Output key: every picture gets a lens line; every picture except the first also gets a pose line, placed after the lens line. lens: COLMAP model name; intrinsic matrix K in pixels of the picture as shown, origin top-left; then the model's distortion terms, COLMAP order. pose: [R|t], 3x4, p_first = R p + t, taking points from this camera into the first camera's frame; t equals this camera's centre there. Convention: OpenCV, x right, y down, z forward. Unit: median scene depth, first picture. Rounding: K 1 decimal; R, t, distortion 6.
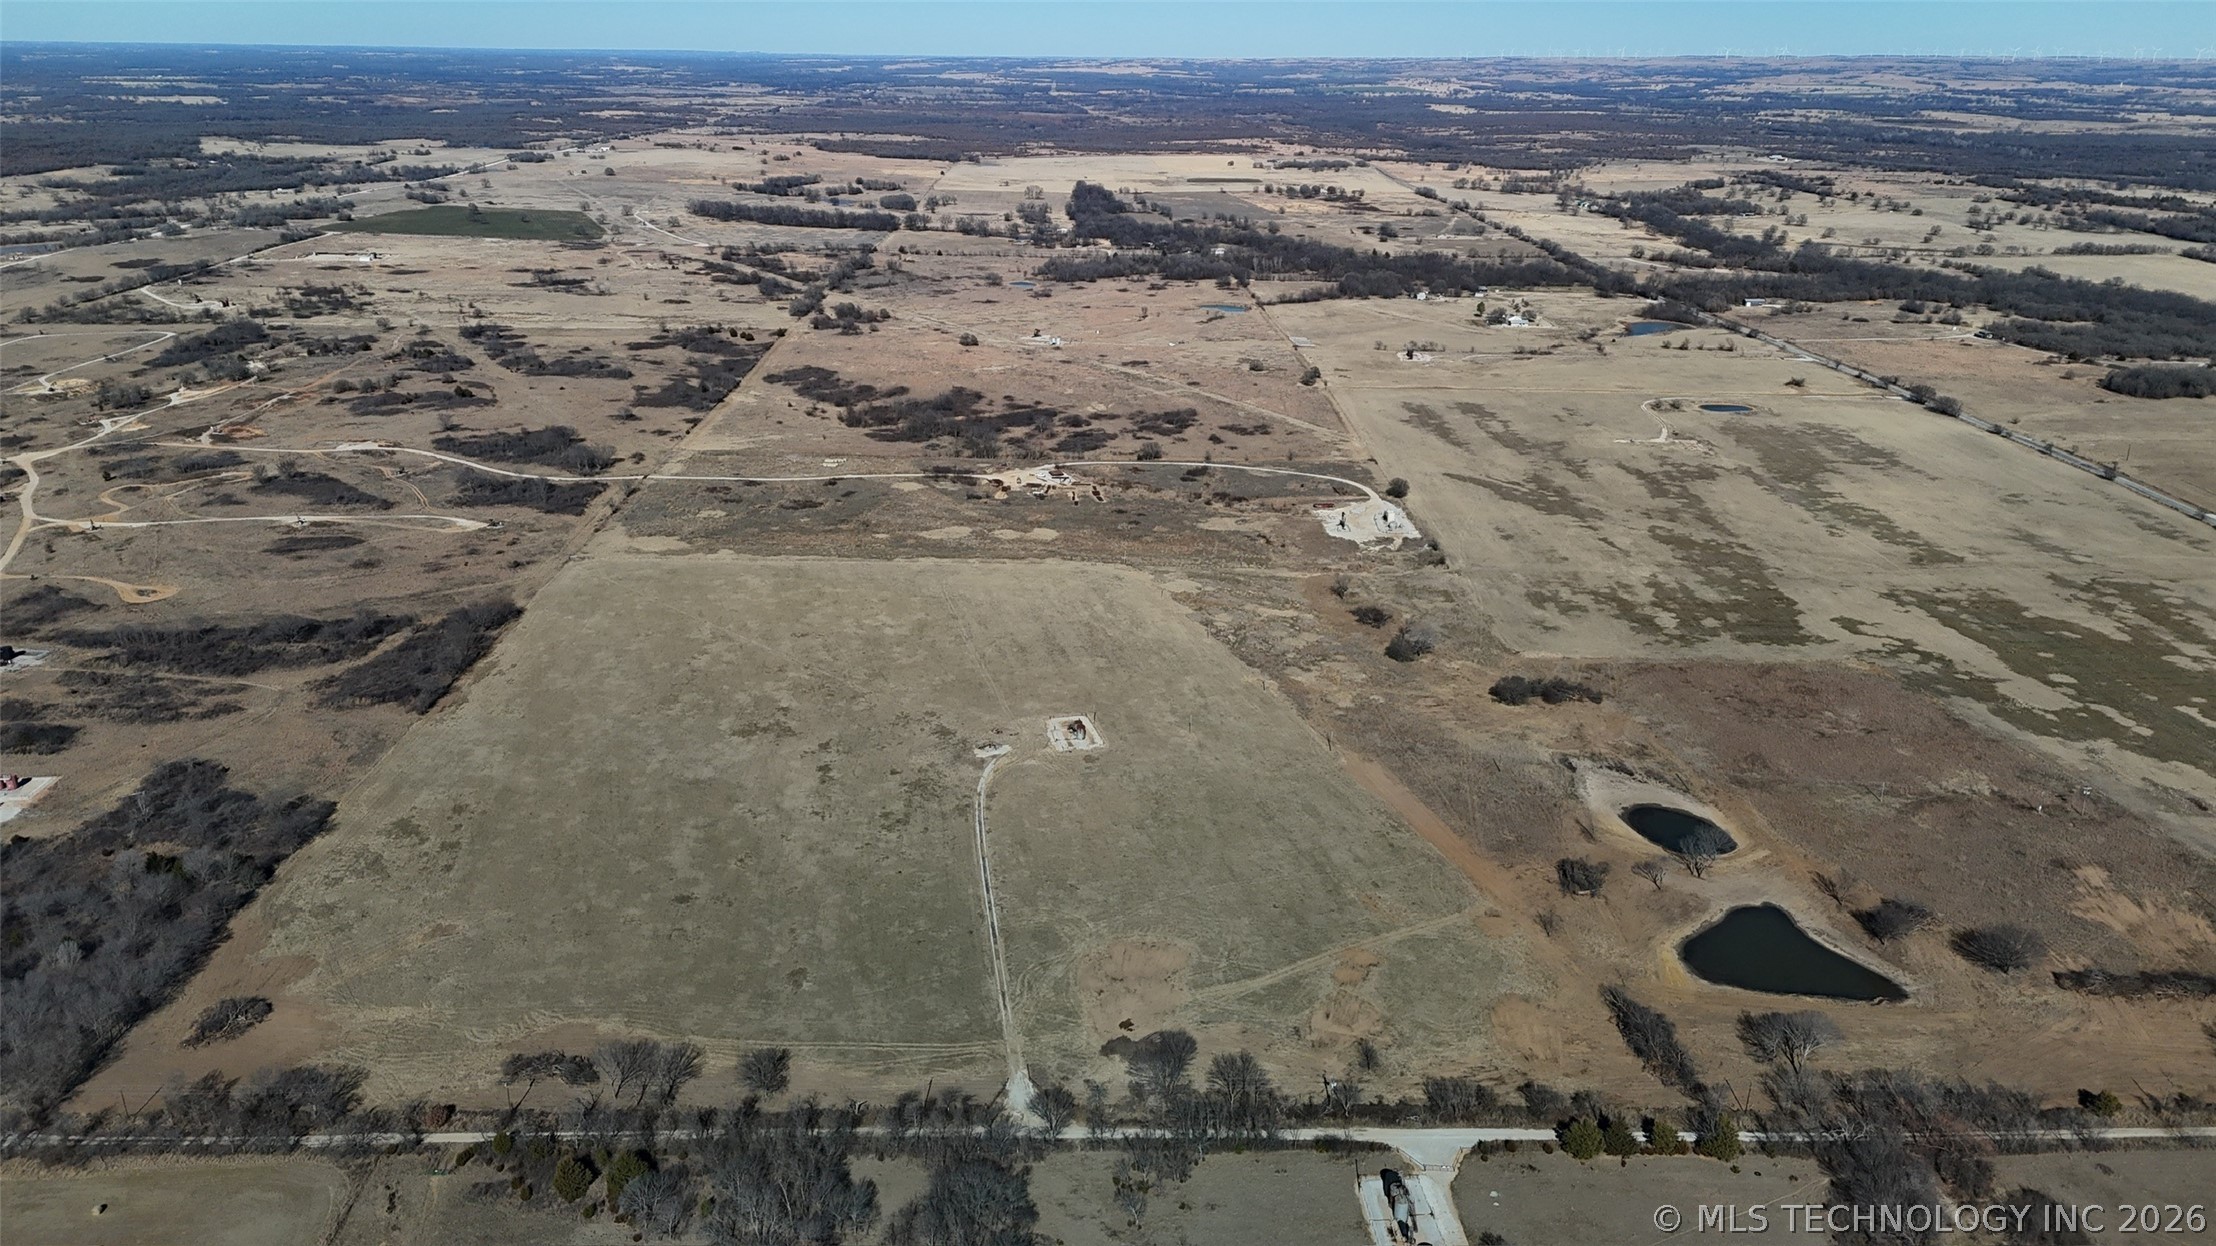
lens RADIAL K [[2033.1, 0, 1108.0], [0, 2033.1, 623.0], [0, 0, 1]] dist [0.161830, -0.262675]
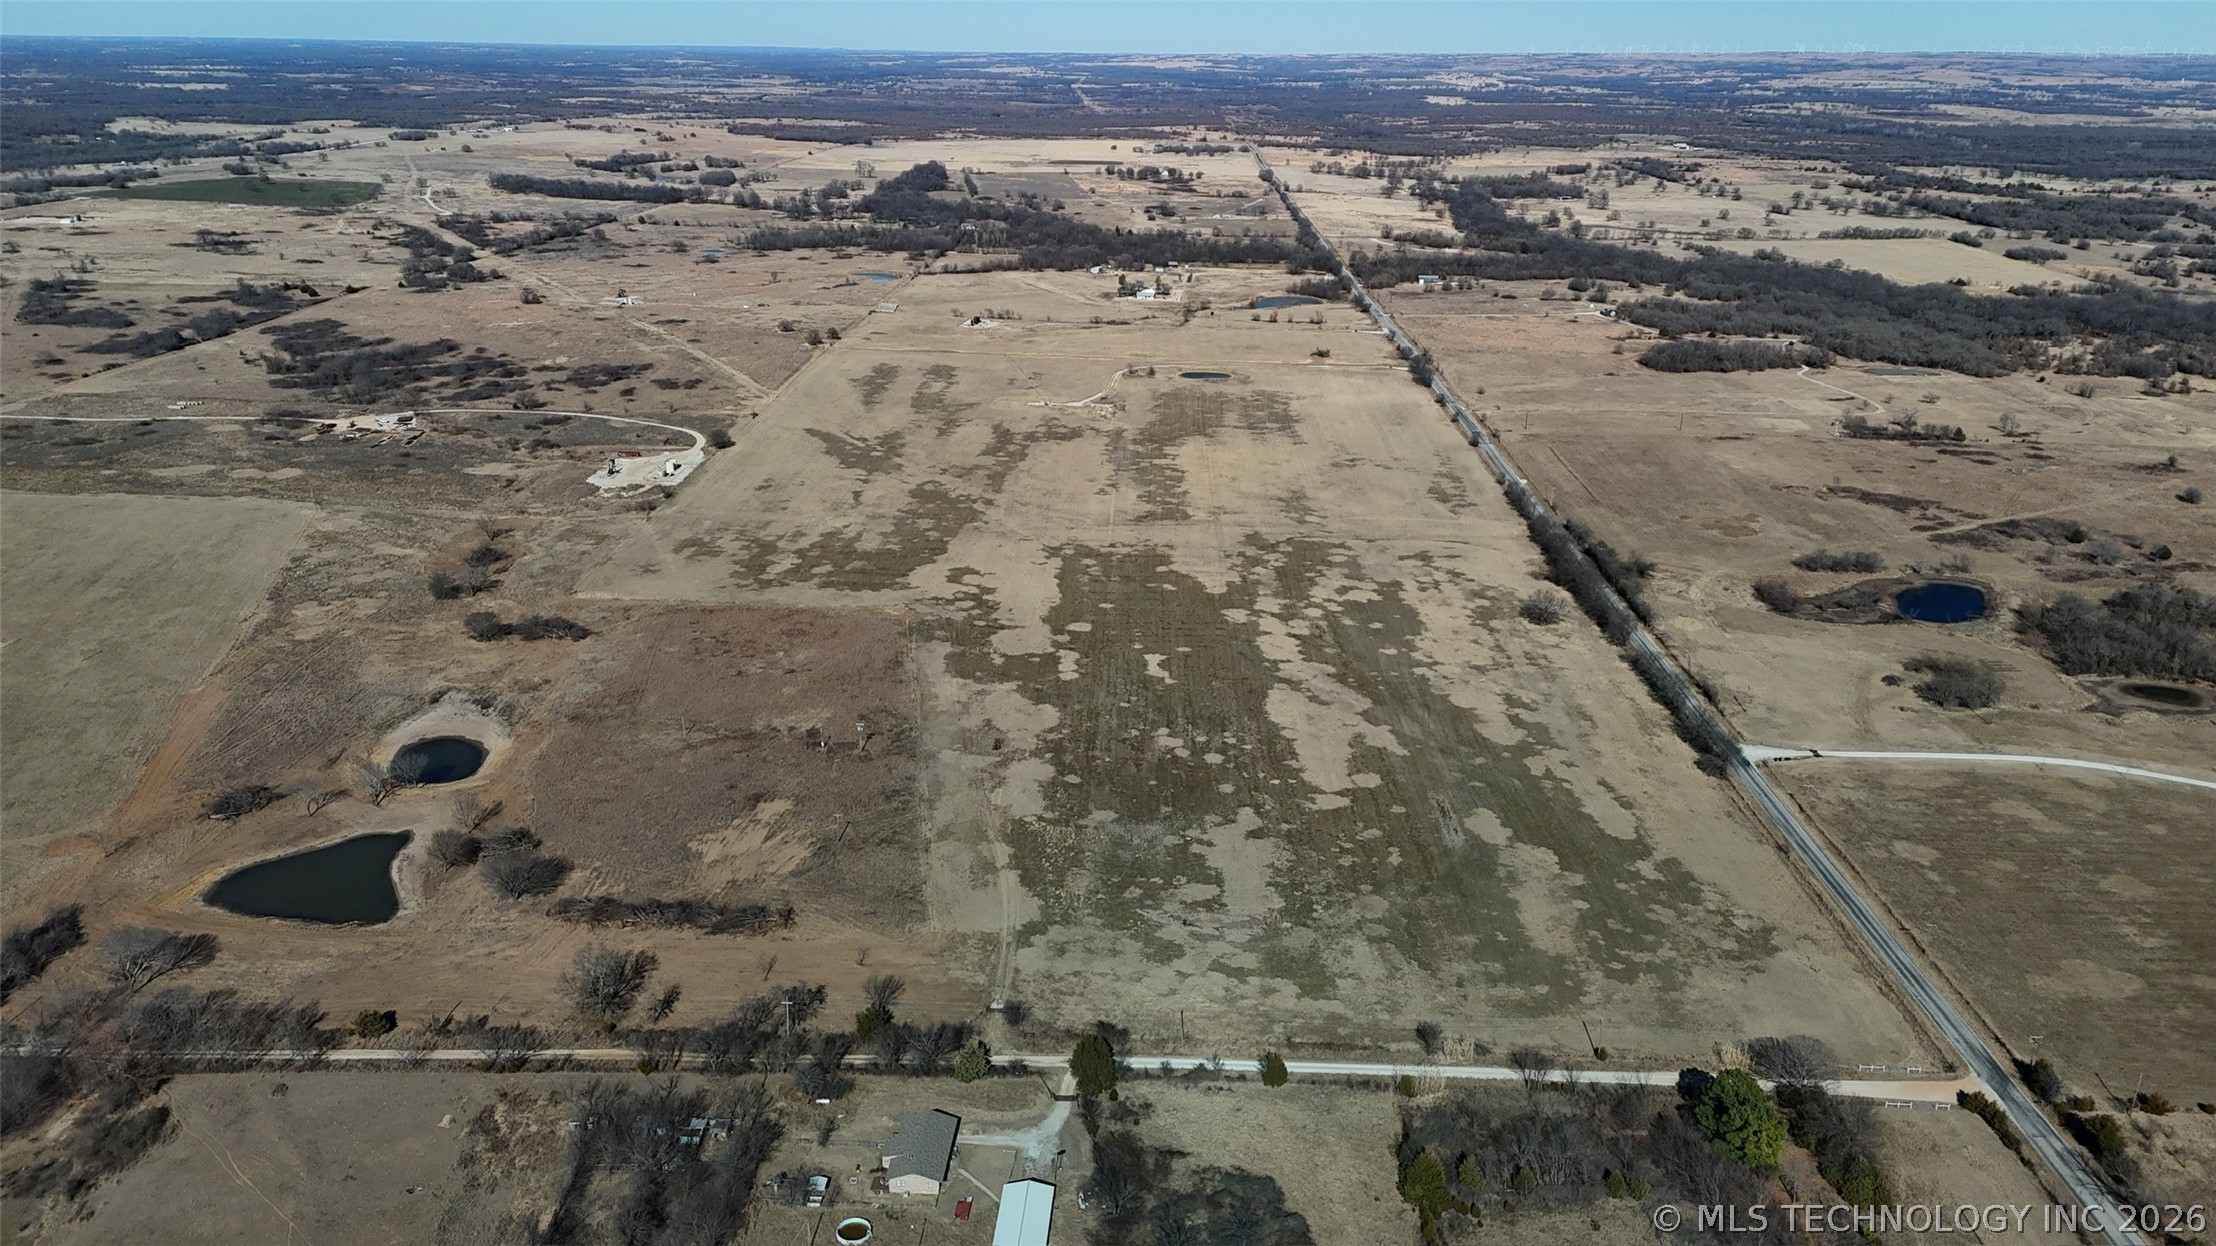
lens RADIAL K [[2033.1, 0, 1108.0], [0, 2033.1, 623.0], [0, 0, 1]] dist [0.161830, -0.262675]
pose [[0.997702, 0.020038, -0.064725, 0.434909], [-0.020066, 0.999799, 0.000217, 0.019801], [0.064717, 0.001083, 0.997903, 0.036201]]
